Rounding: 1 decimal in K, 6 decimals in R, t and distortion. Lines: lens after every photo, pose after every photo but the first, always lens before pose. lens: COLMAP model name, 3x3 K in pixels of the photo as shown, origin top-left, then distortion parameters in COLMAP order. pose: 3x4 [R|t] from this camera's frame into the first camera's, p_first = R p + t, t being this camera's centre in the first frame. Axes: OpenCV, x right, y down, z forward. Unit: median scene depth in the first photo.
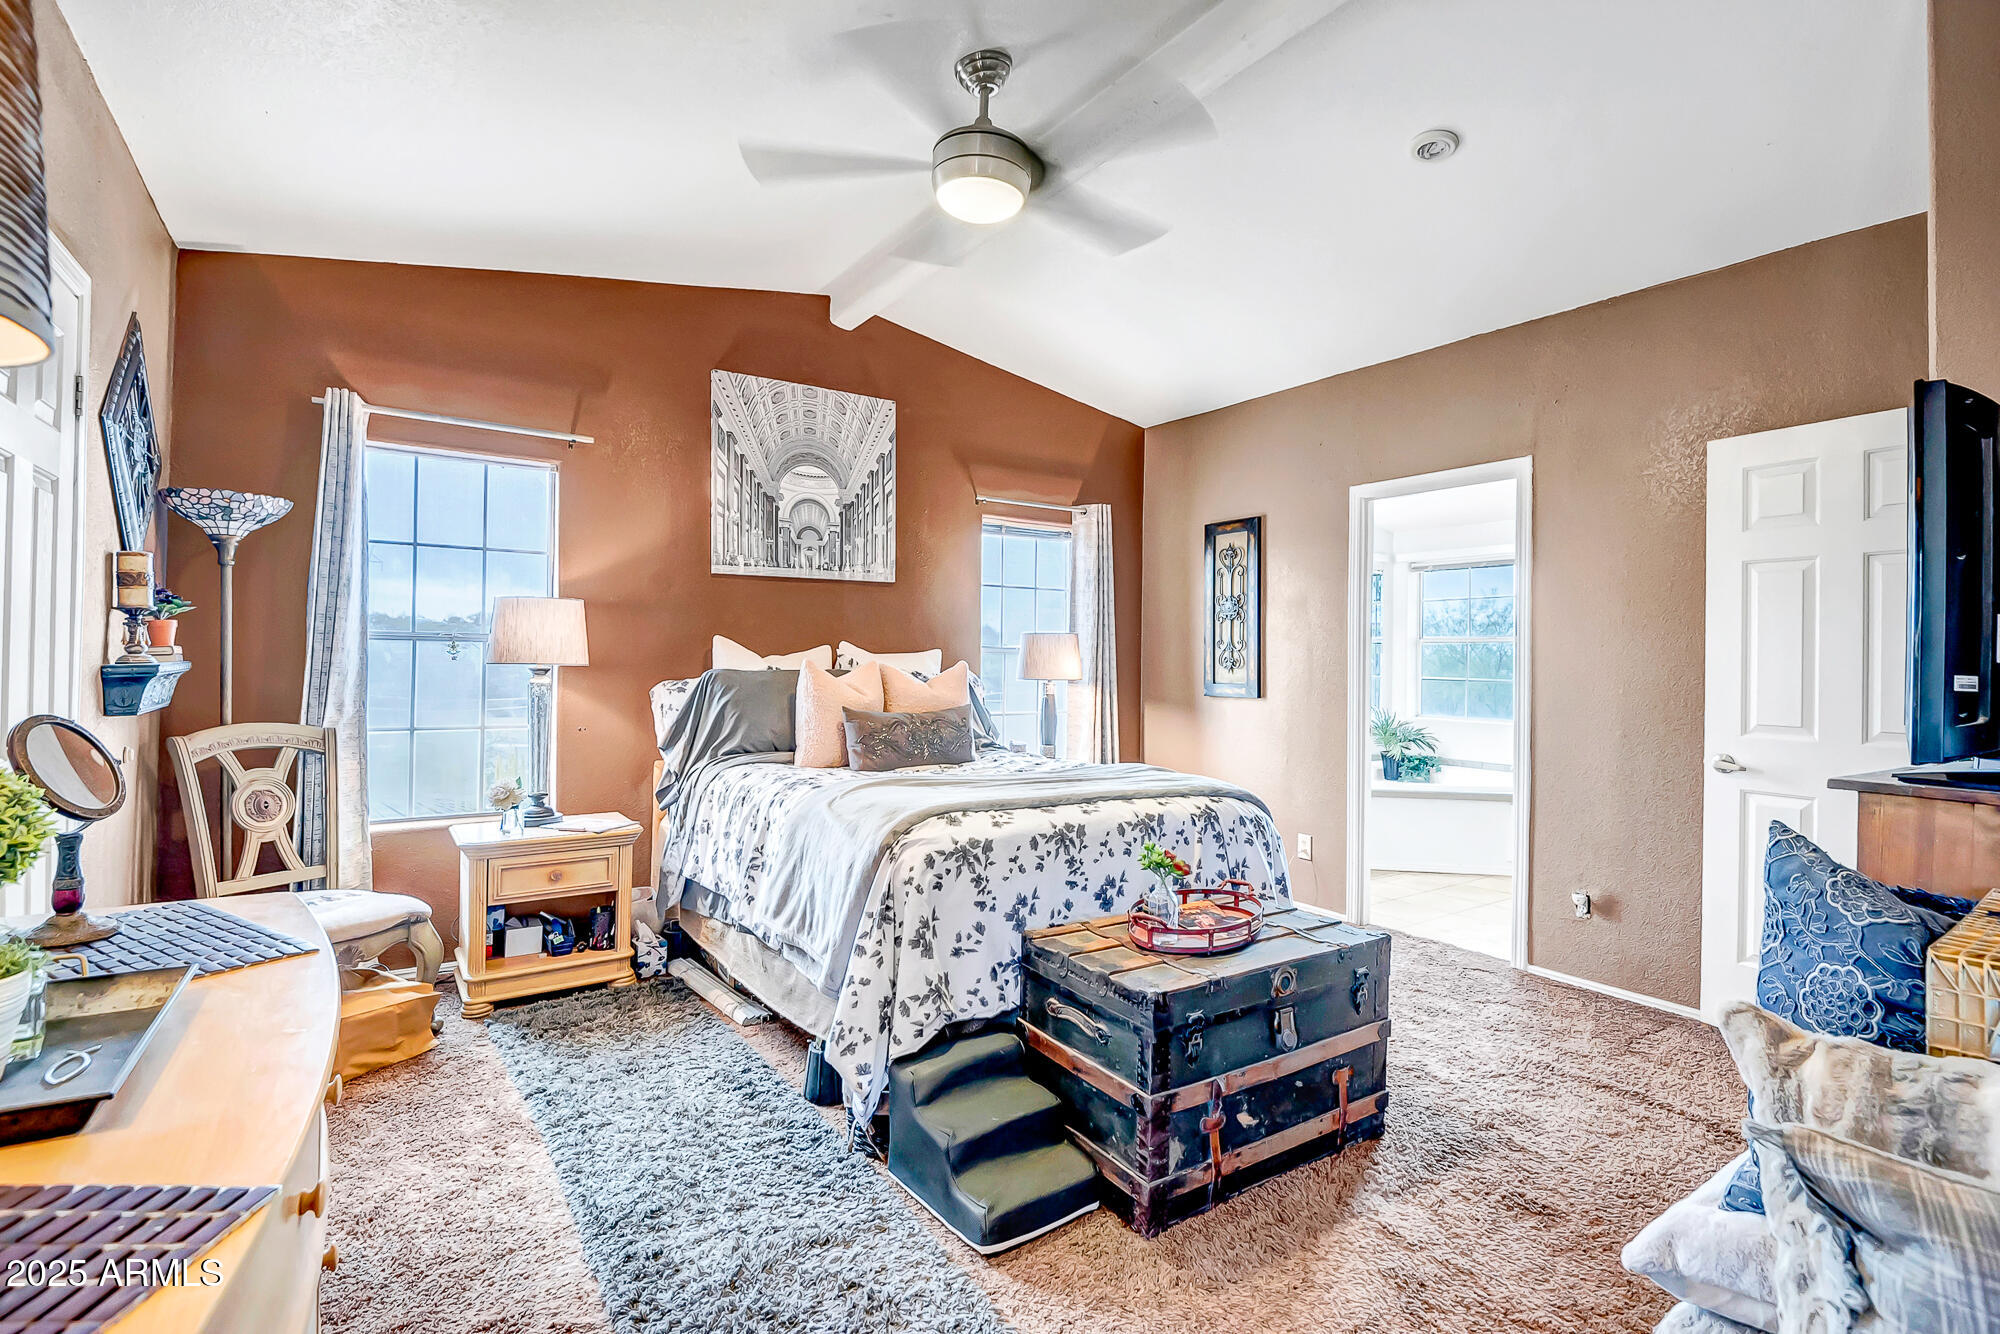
lens RADIAL K [[946.1, 0, 996.7], [0, 946.1, 668.7], [0, 0, 1]] dist [-0.004893, -0.012803]
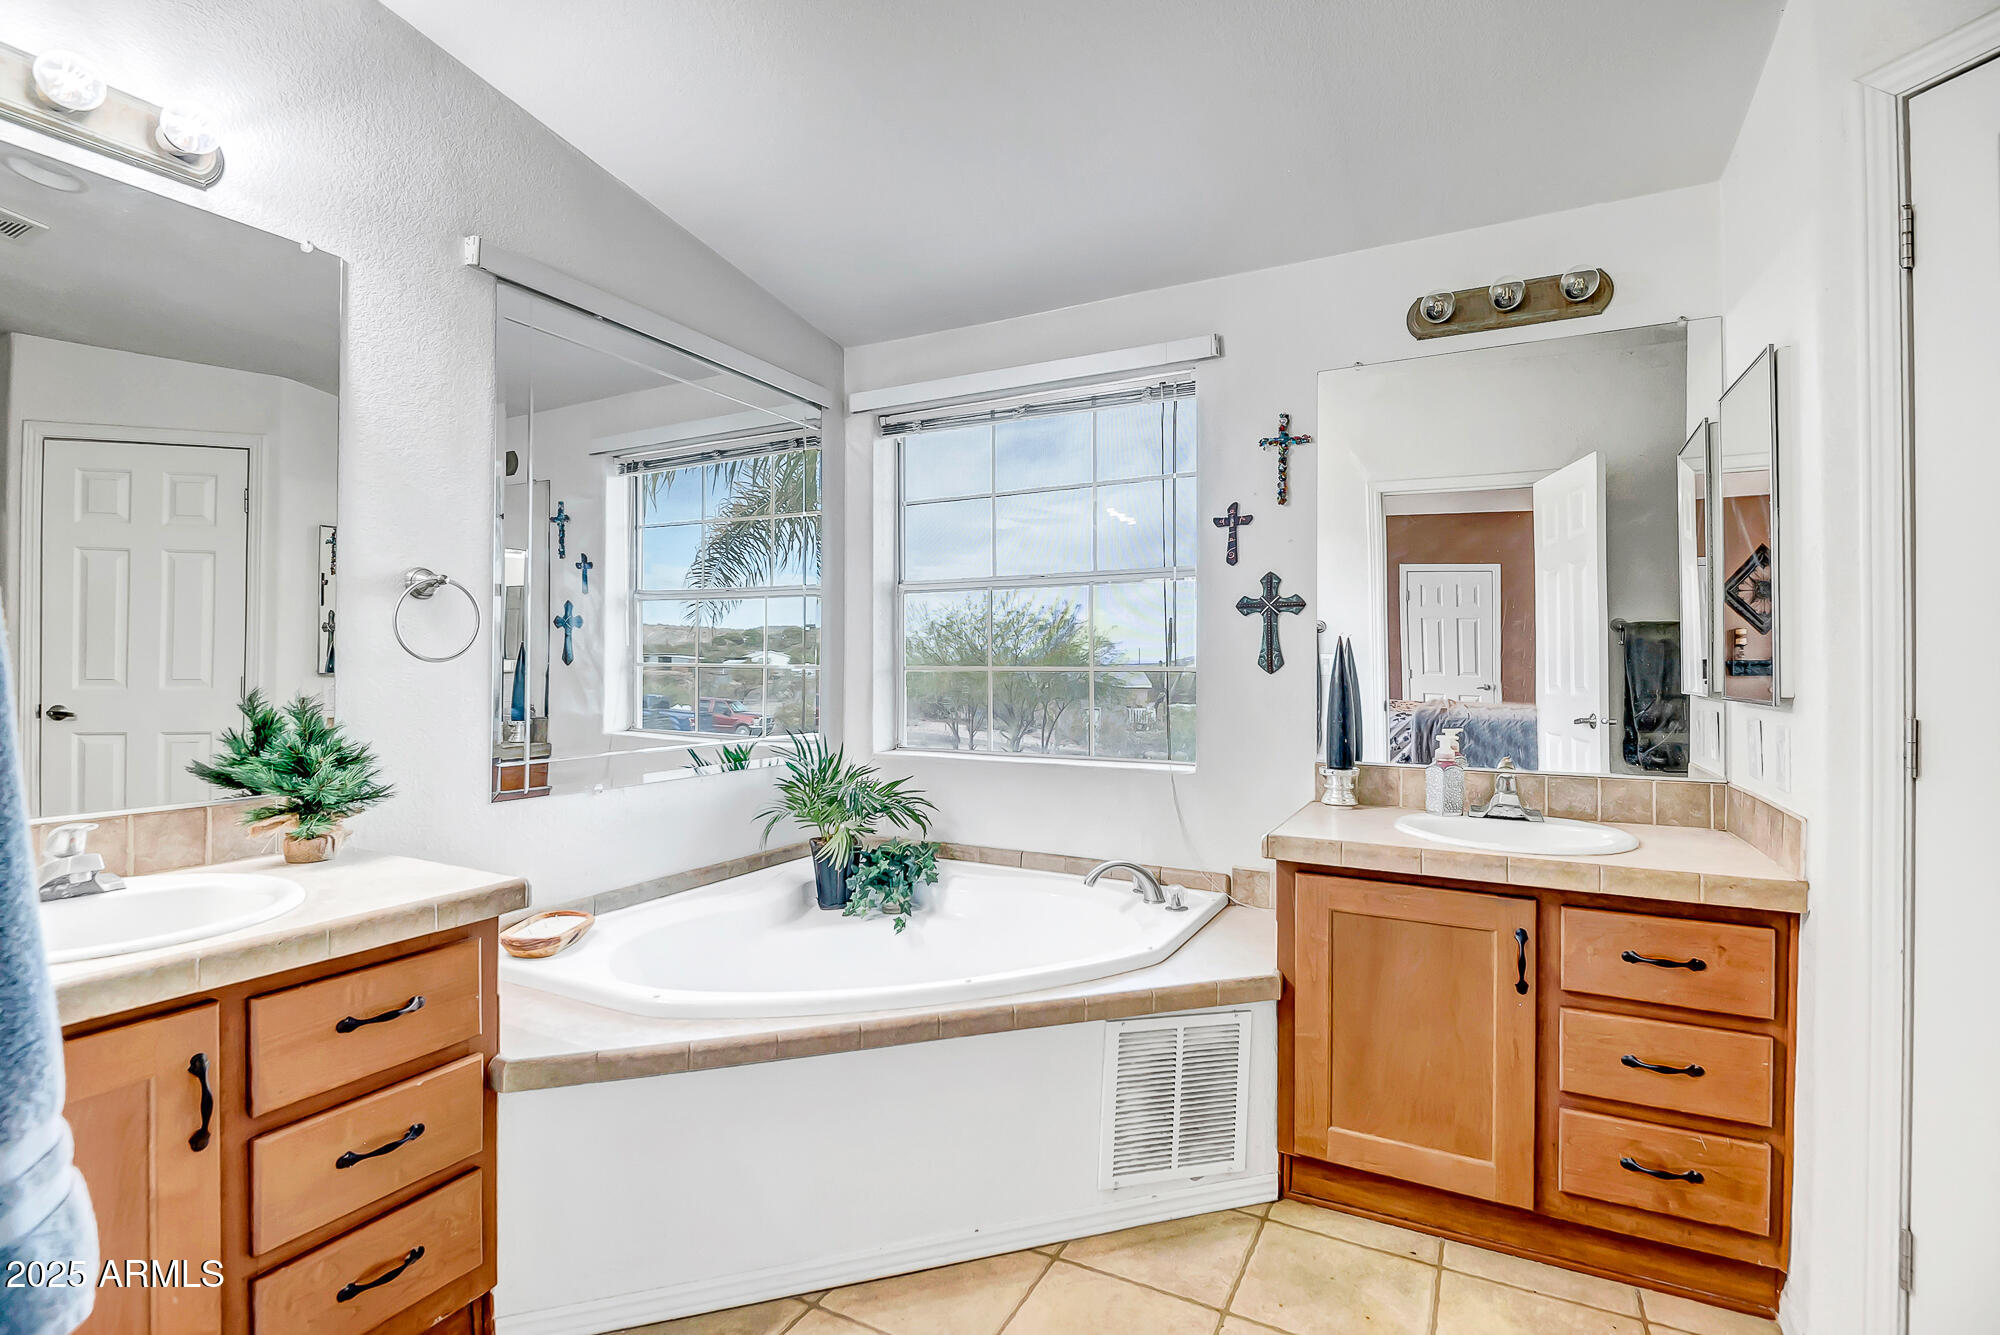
lens RADIAL K [[946.1, 0, 998.0], [0, 946.1, 662.0], [0, 0, 1]] dist [-0.004893, -0.012803]
pose [[0.889832, -0.004791, 0.456263, 0.290522], [0.003661, 0.999988, 0.003361, 0.007156], [-0.456274, -0.001320, 0.889839, 0.587400]]
